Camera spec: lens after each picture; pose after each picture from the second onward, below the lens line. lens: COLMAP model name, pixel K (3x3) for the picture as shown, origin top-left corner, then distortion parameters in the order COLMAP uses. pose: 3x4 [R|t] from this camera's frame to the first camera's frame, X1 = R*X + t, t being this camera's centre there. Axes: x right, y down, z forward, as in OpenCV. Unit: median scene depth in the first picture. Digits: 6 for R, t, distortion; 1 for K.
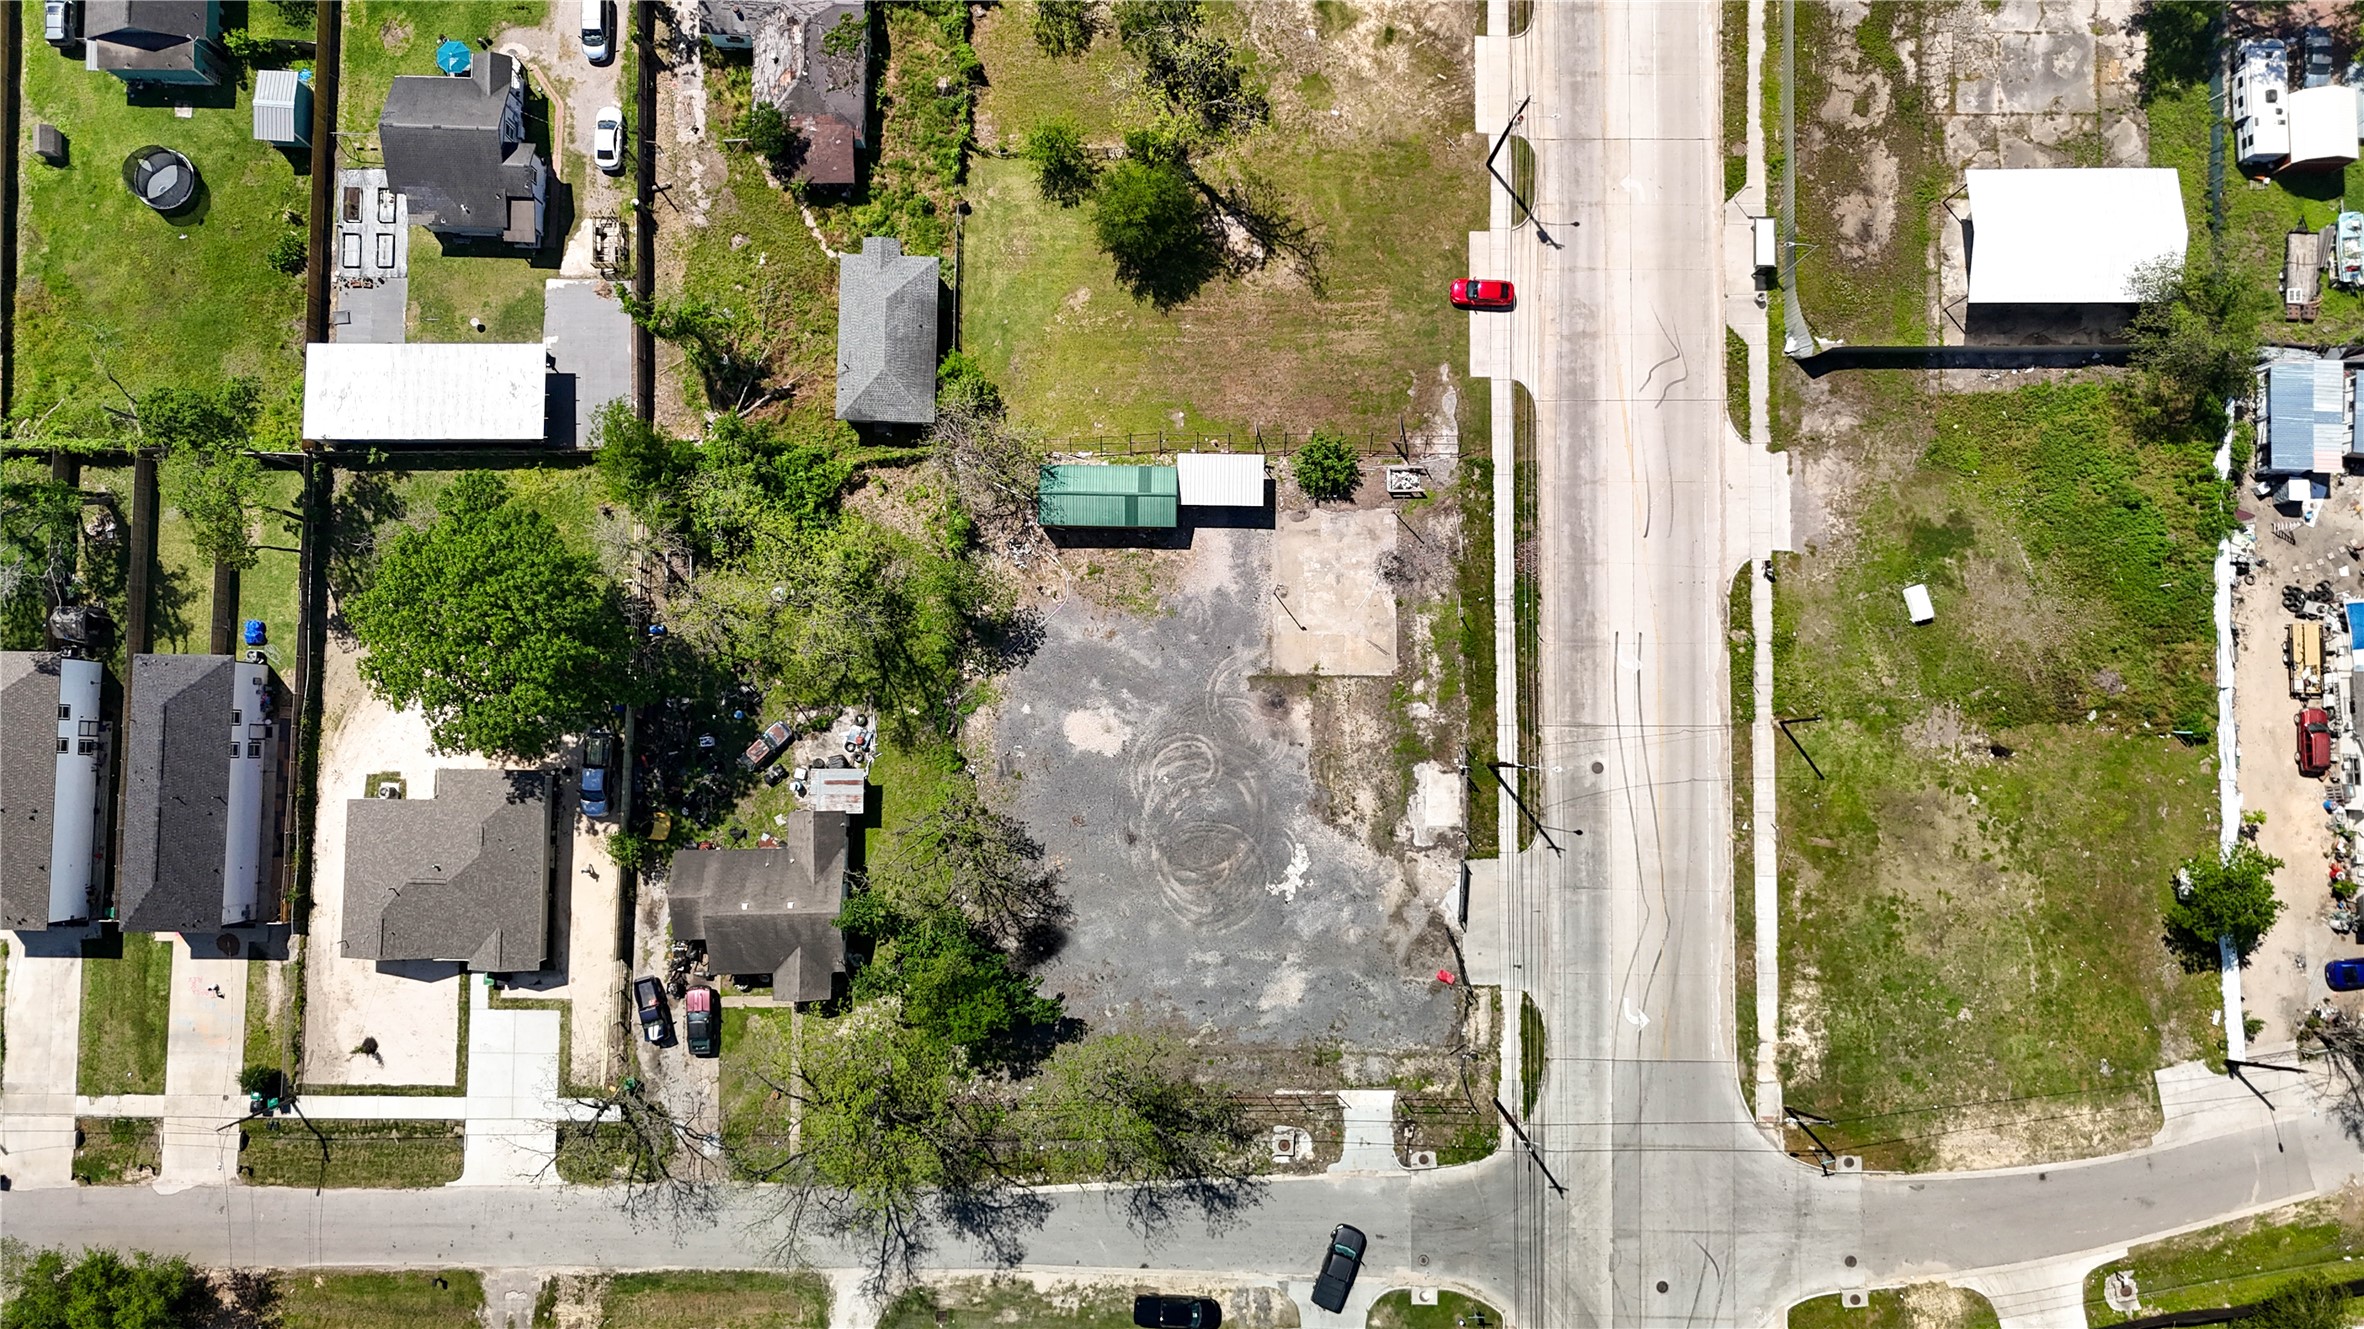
lens RADIAL K [[1773.8, 0, 1173.1], [0, 1773.8, 673.9], [0, 0, 1]] dist [0.109275, -0.152082]
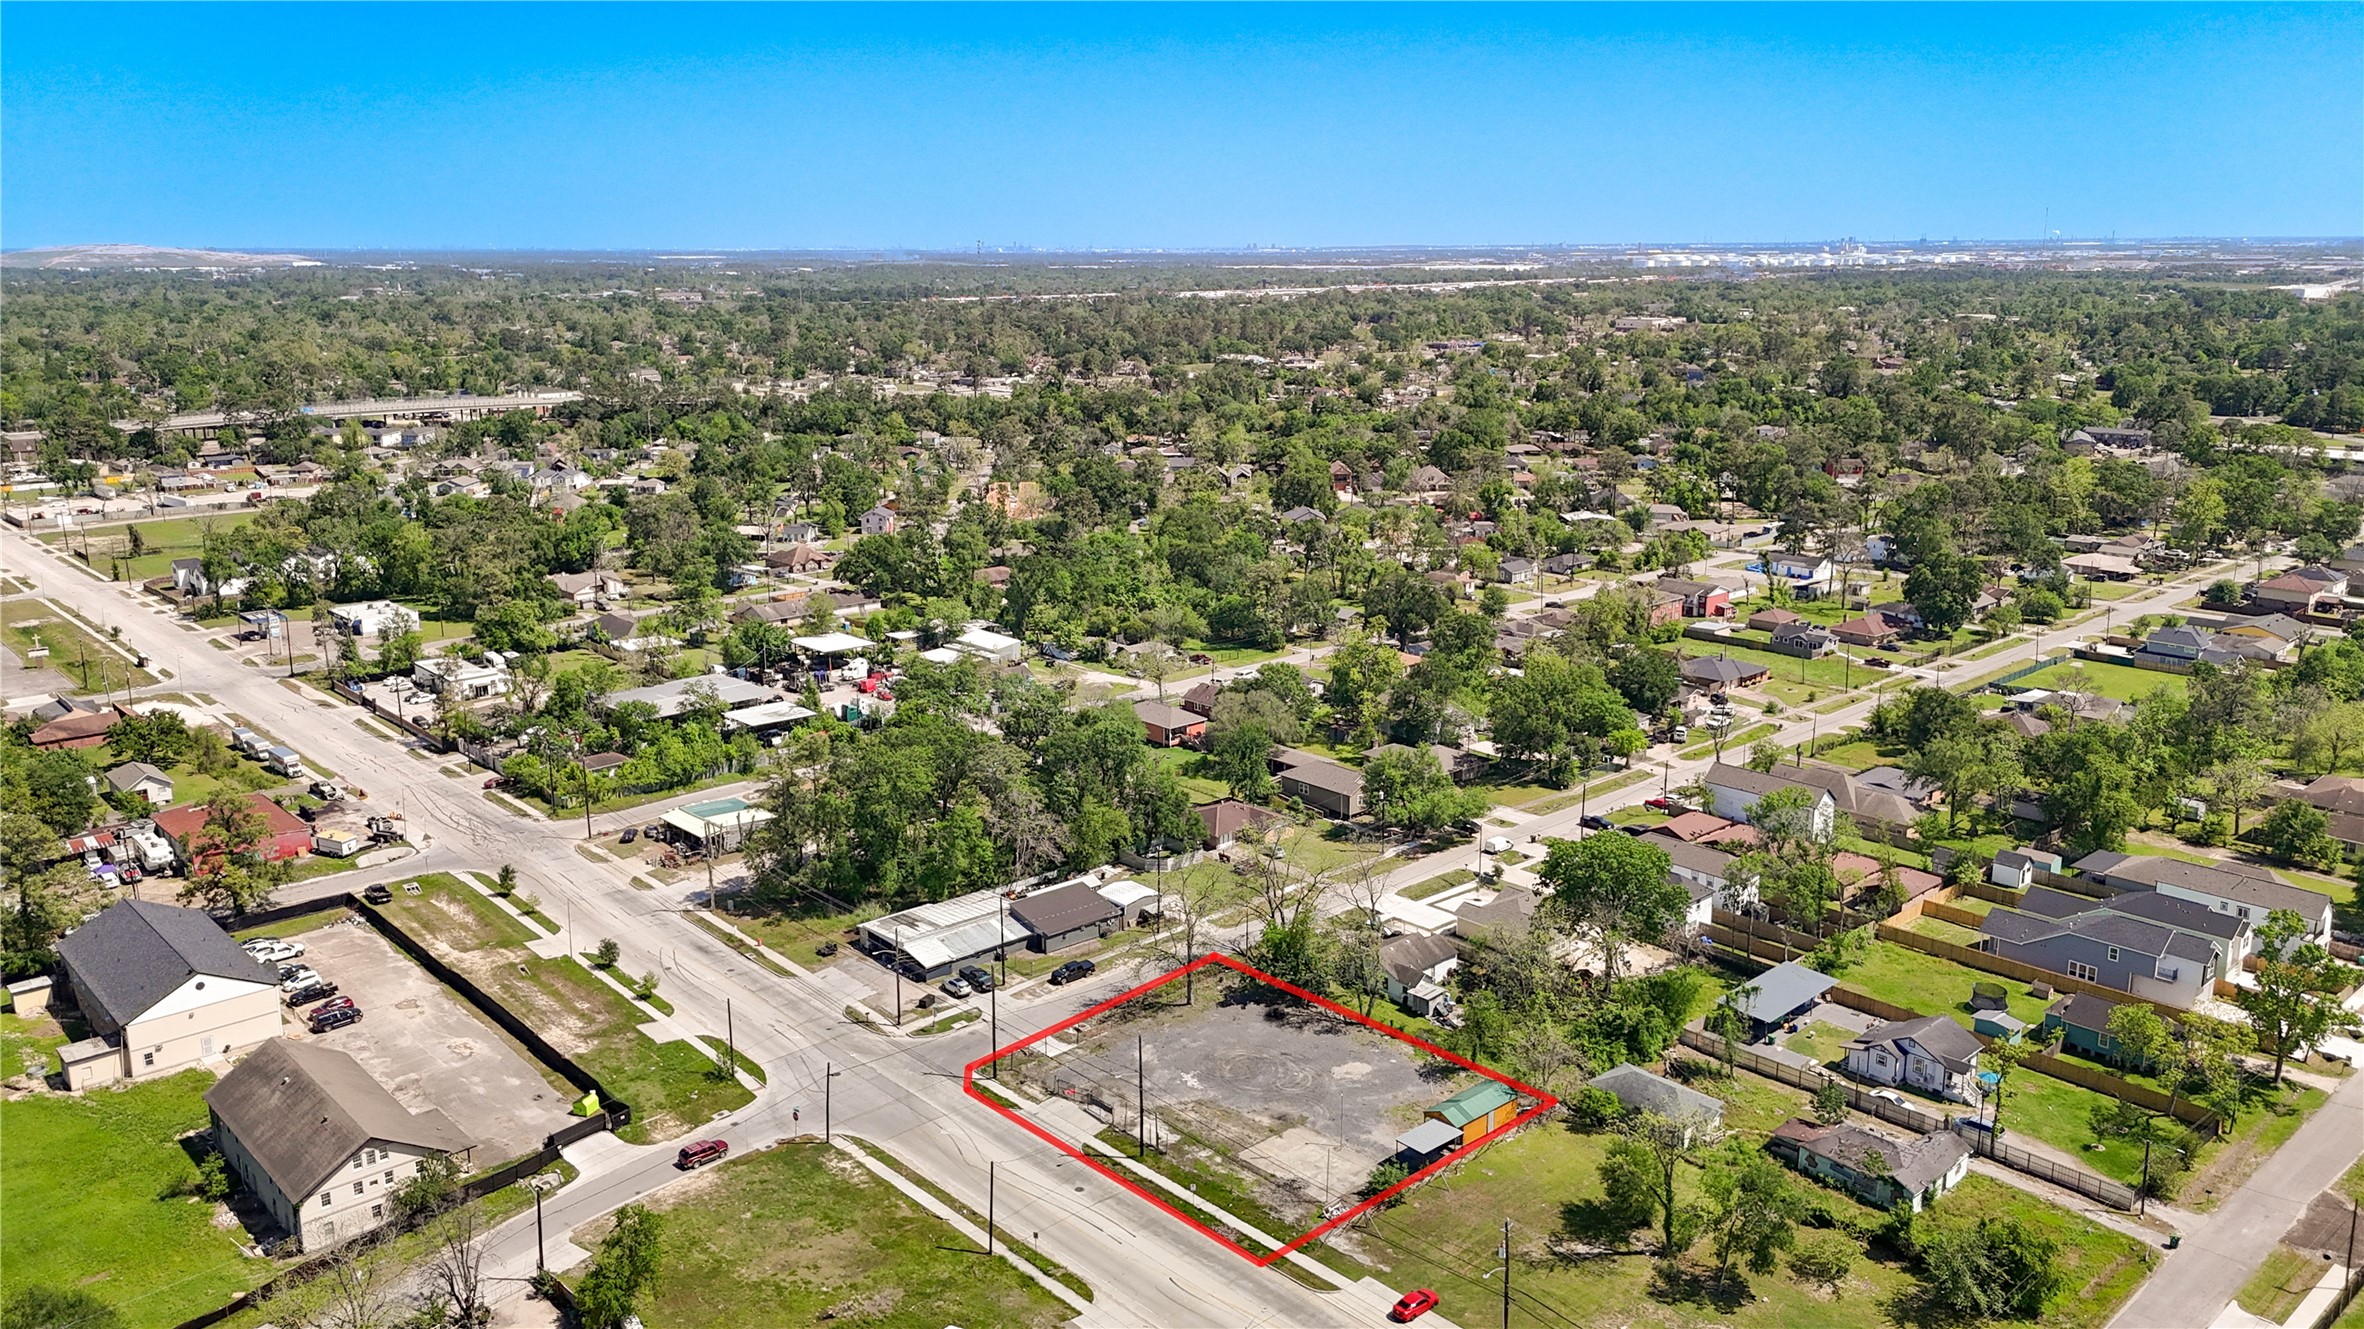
lens RADIAL K [[1773.8, 0, 1173.1], [0, 1773.8, 673.9], [0, 0, 1]] dist [0.109275, -0.152082]
pose [[-0.732083, 0.149628, -0.664579, 1.018860], [-0.680335, -0.111030, 0.724442, -0.920428], [0.034609, 0.982488, 0.183081, 0.385272]]
